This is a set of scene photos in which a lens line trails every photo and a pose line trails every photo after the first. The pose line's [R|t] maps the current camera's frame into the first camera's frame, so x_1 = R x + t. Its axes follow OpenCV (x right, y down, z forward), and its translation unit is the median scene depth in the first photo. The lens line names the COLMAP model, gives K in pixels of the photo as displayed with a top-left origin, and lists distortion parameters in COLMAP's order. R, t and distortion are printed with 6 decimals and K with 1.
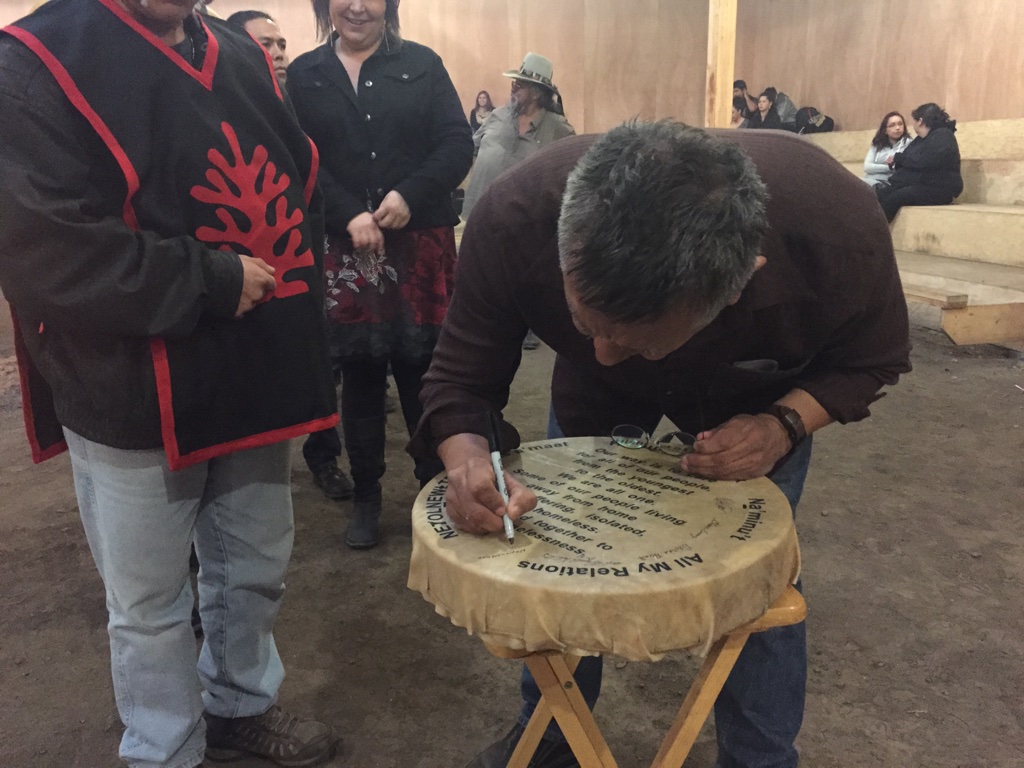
lens RADIAL K [[868.6, 0, 509.2], [0, 868.6, 376.9], [0, 0, 1]] dist [0.088278, -0.119407]
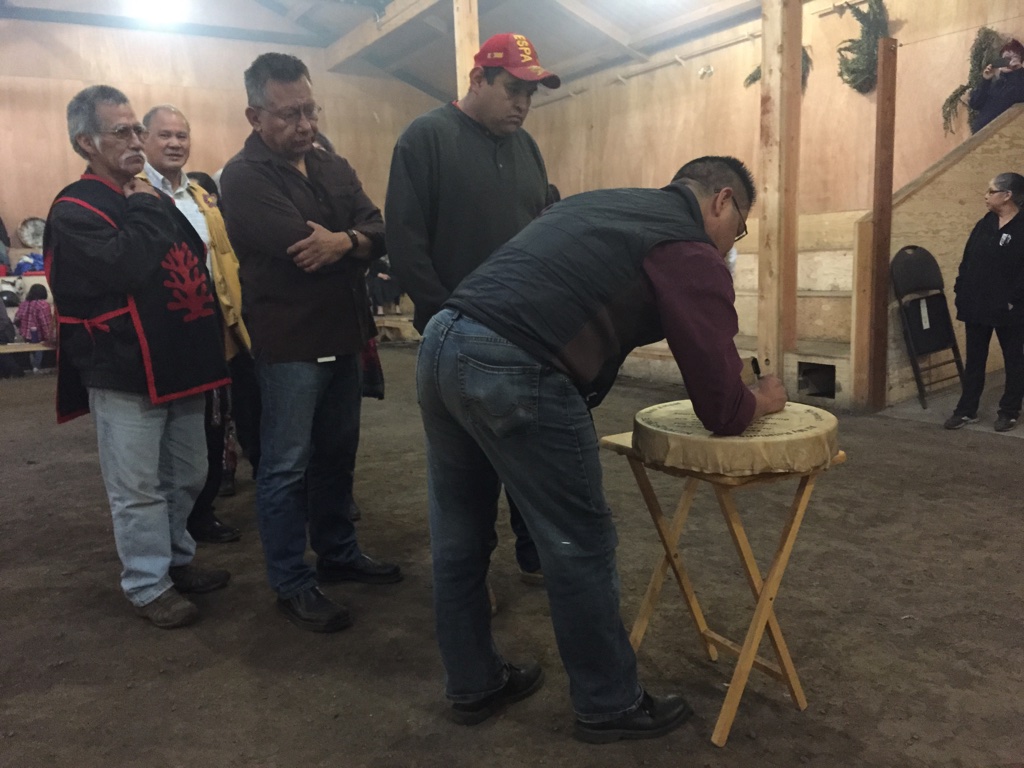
lens RADIAL K [[868.6, 0, 509.2], [0, 868.6, 376.9], [0, 0, 1]] dist [0.088278, -0.119407]
pose [[0.942478, -0.054664, 0.329770, -0.955186], [0.090647, 0.991367, -0.094733, 0.184062], [-0.321744, 0.119177, 0.939296, -0.617520]]
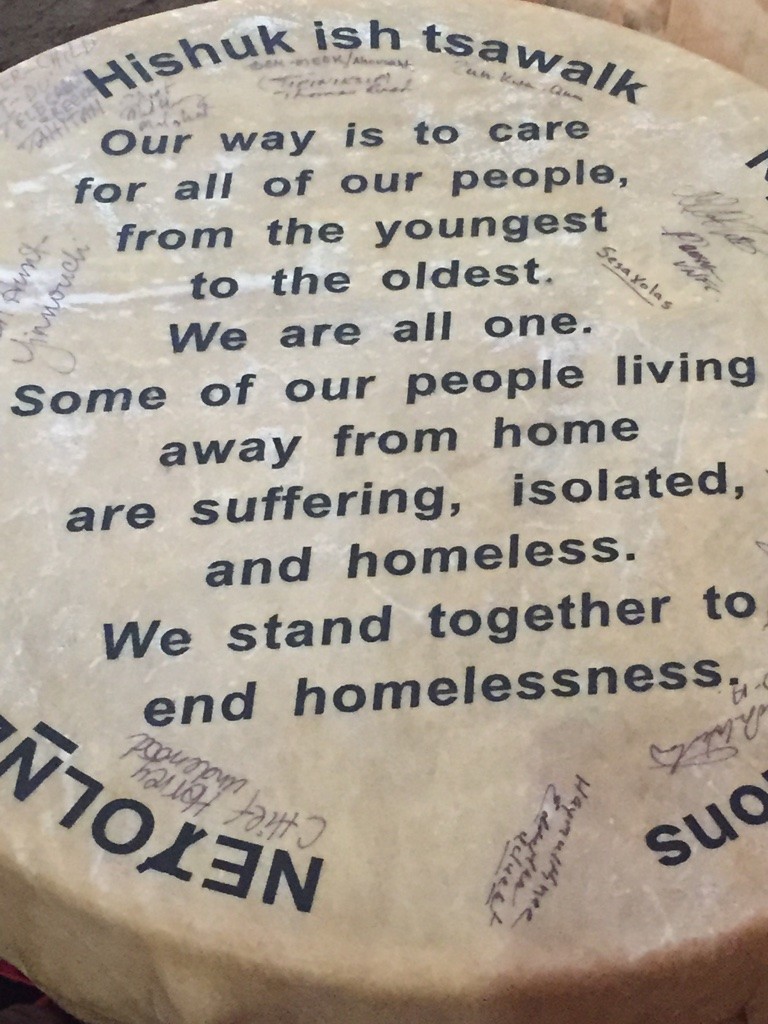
lens RADIAL K [[2099.0, 0, 398.1], [0, 2099.0, 511.7], [0, 0, 1]] dist [0.040062, 0.027685]
pose [[0.626185, -0.552021, 0.550604, -0.298047], [0.111861, 0.762499, 0.637246, -0.265040], [-0.771608, -0.337442, 0.539215, 0.607491]]
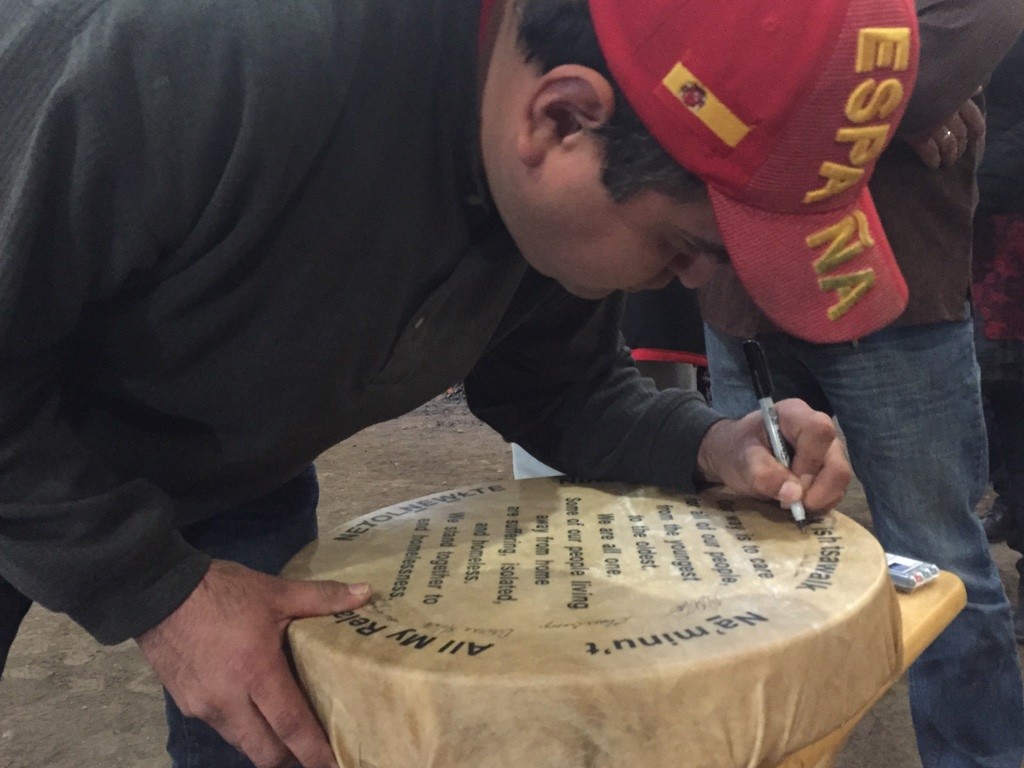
lens RADIAL K [[1061.1, 0, 509.1], [0, 1061.1, 376.4], [0, 0, 1]] dist [0.085969, -0.119631]
pose [[0.662923, 0.110845, -0.740437, 0.616162], [-0.147082, 0.988989, 0.016369, 0.008095], [0.734098, 0.098054, 0.671926, 0.424608]]
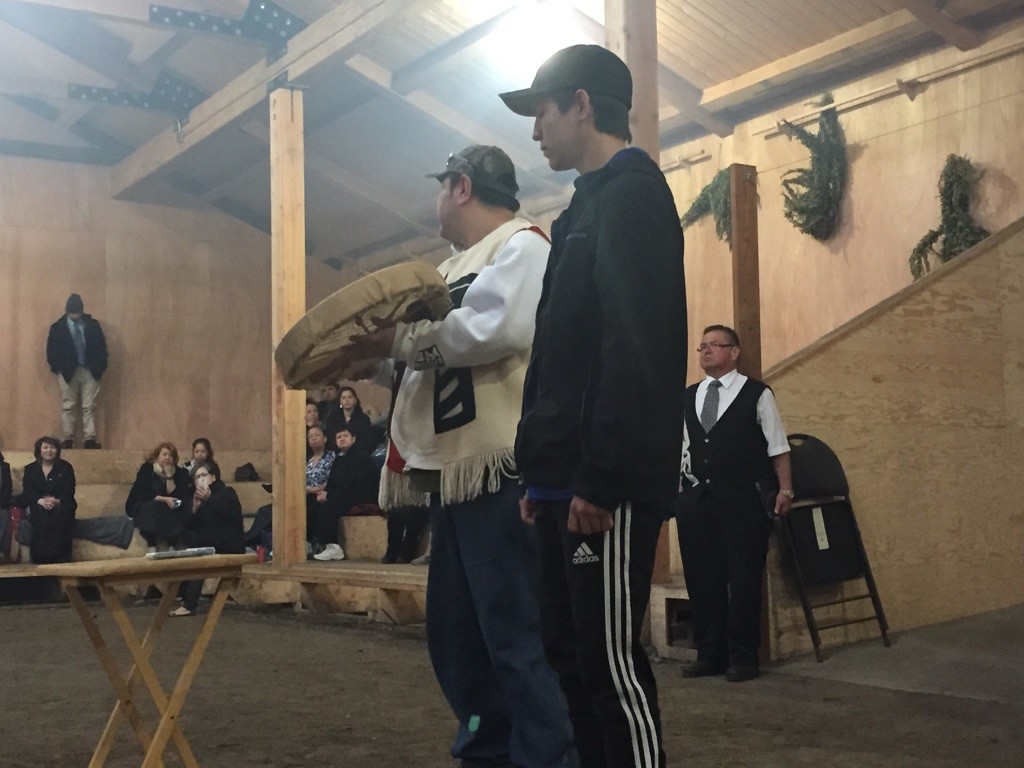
lens RADIAL K [[1463.1, 0, 512.0], [0, 1463.1, 384.0], [0, 0, 1]] dist [0.043023, 0.035193]
pose [[0.935996, 0.034904, 0.350277, -0.266624], [0.079162, 0.948713, -0.306068, 0.807922], [-0.342995, 0.314207, 0.885228, -1.895698]]
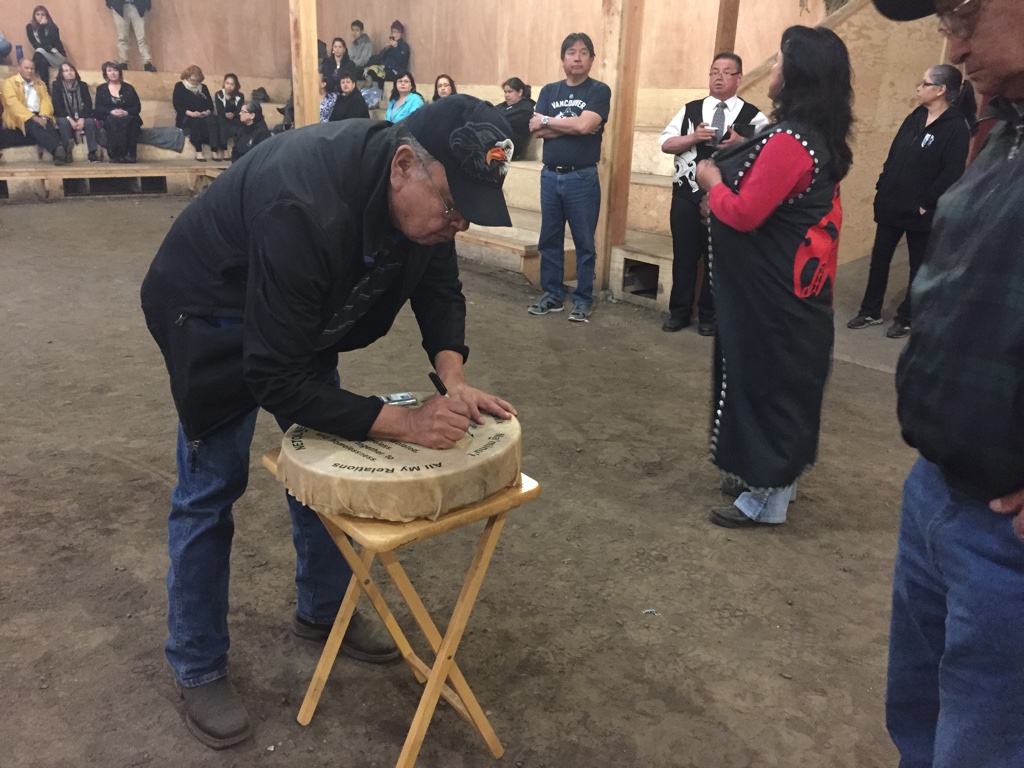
lens RADIAL K [[866.1, 0, 508.5], [0, 866.1, 377.7], [0, 0, 1]] dist [0.088156, -0.124370]
pose [[0.887398, -0.091351, 0.451863, -0.418424], [0.054338, 0.994064, 0.094253, -0.110184], [-0.457791, -0.059087, 0.887094, -0.376625]]
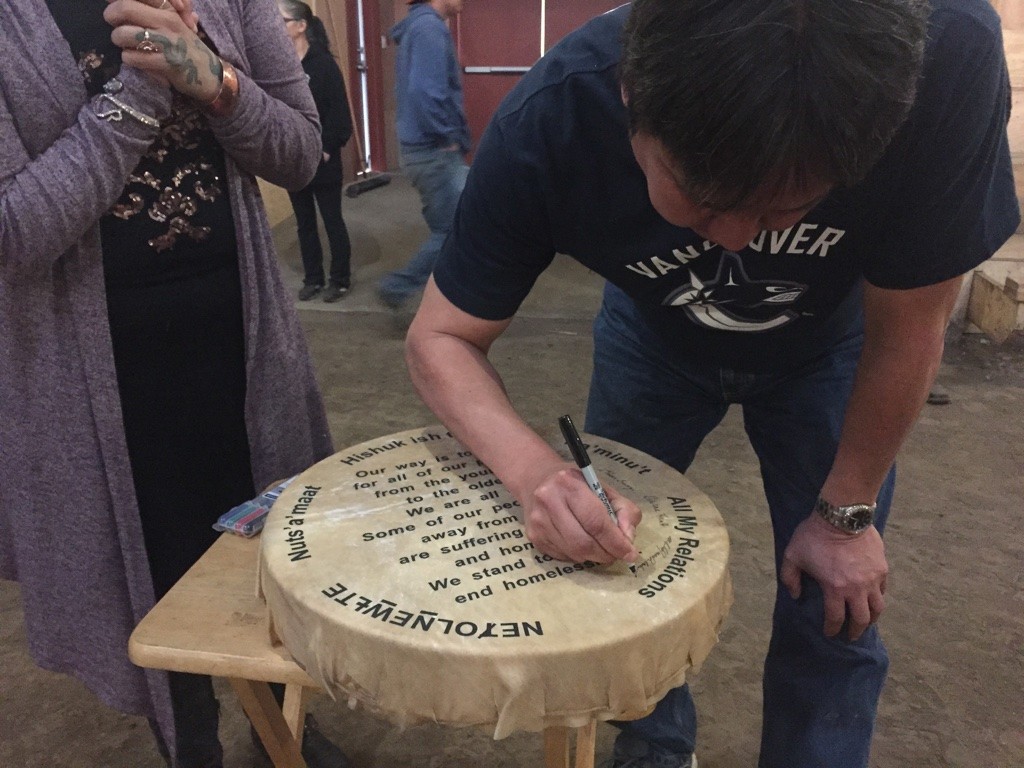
lens RADIAL K [[868.6, 0, 509.2], [0, 868.6, 376.9], [0, 0, 1]] dist [0.088278, -0.119407]
pose [[0.327653, -0.279486, 0.902514, -0.592757], [0.214170, 0.952350, 0.217166, -0.154939], [-0.920204, 0.122136, 0.371898, 0.652932]]
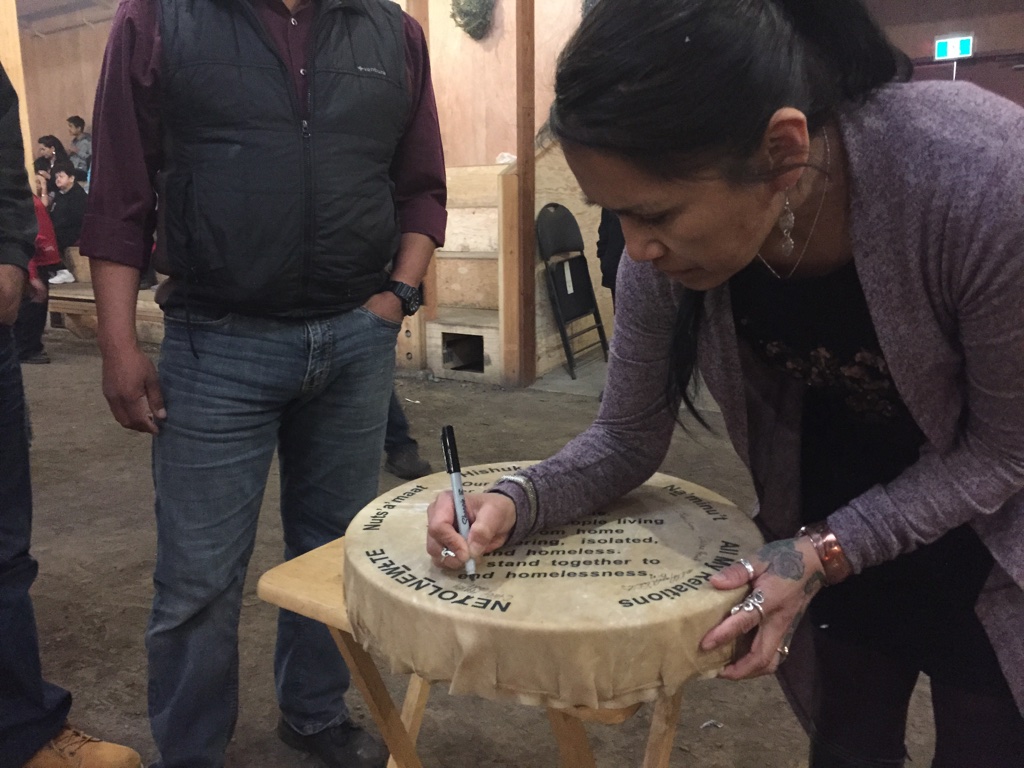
lens RADIAL K [[868.6, 0, 509.2], [0, 868.6, 376.9], [0, 0, 1]] dist [0.088278, -0.119407]
pose [[0.703950, -0.124016, 0.699338, -0.533223], [0.164483, 0.986336, 0.009343, -0.027727], [-0.690941, 0.108452, 0.714730, 0.361739]]
